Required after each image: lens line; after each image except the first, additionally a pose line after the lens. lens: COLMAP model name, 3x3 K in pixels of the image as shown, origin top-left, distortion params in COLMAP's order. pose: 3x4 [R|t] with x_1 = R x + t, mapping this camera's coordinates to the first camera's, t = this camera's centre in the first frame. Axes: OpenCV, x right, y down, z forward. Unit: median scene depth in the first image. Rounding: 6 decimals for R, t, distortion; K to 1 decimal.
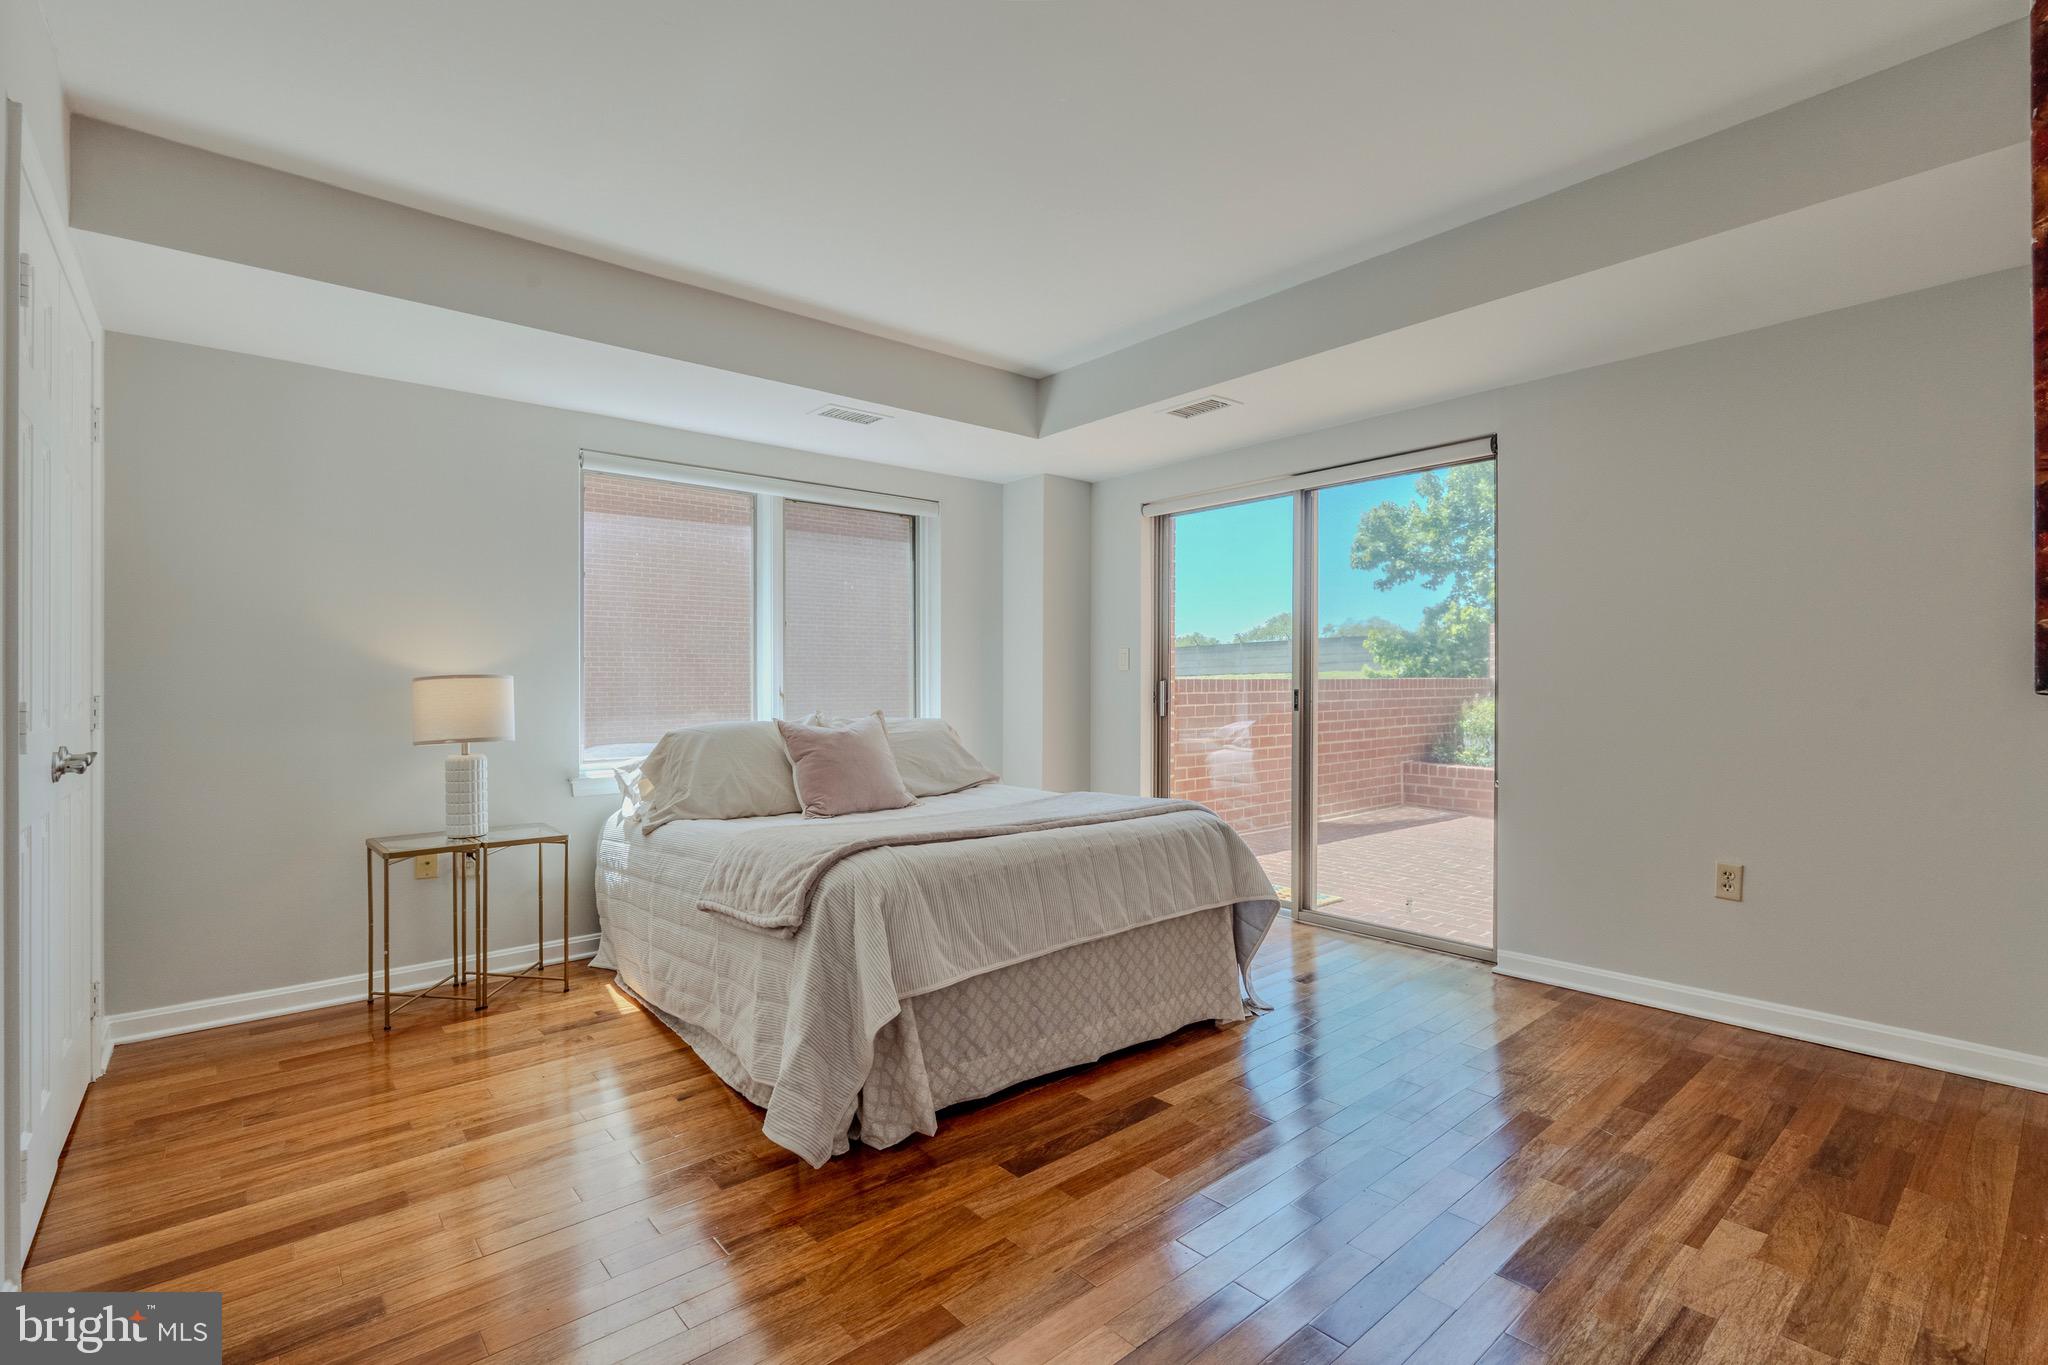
lens RADIAL K [[948.3, 0, 1040.0], [0, 948.3, 675.2], [0, 0, 1]] dist [-0.006299, -0.000251]
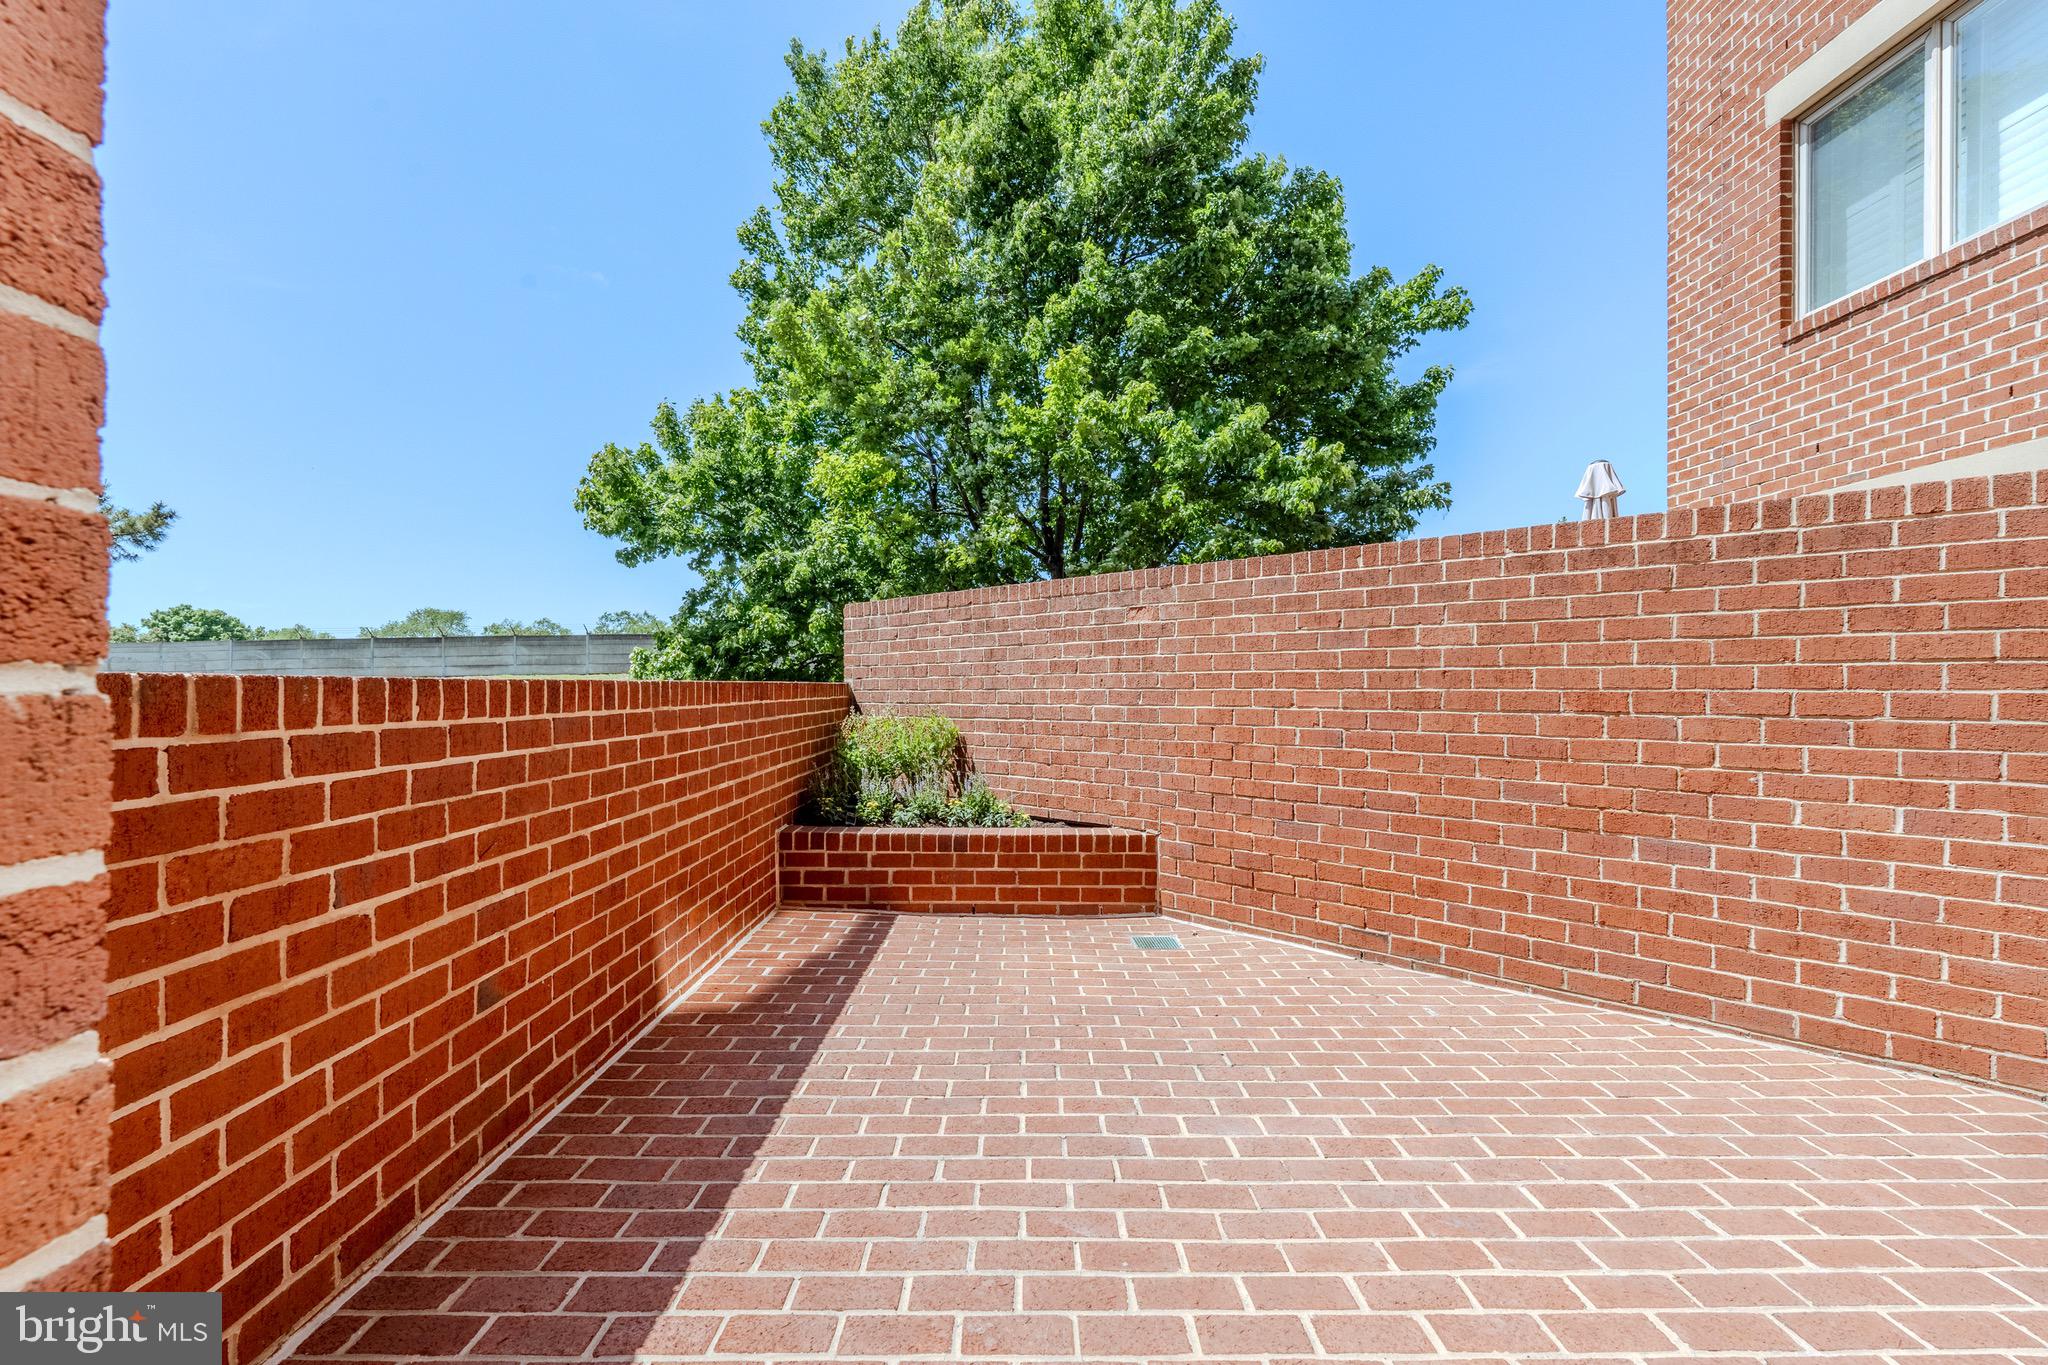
lens RADIAL K [[891.6, 0, 1032.0], [0, 891.6, 687.8], [0, 0, 1]] dist [-0.003785, 0.000989]
pose [[0.657379, 0.002612, 0.753556, 0.153207], [-0.007713, 0.999965, 0.003263, 0.007642], [-0.753521, -0.007957, 0.657376, 0.989345]]
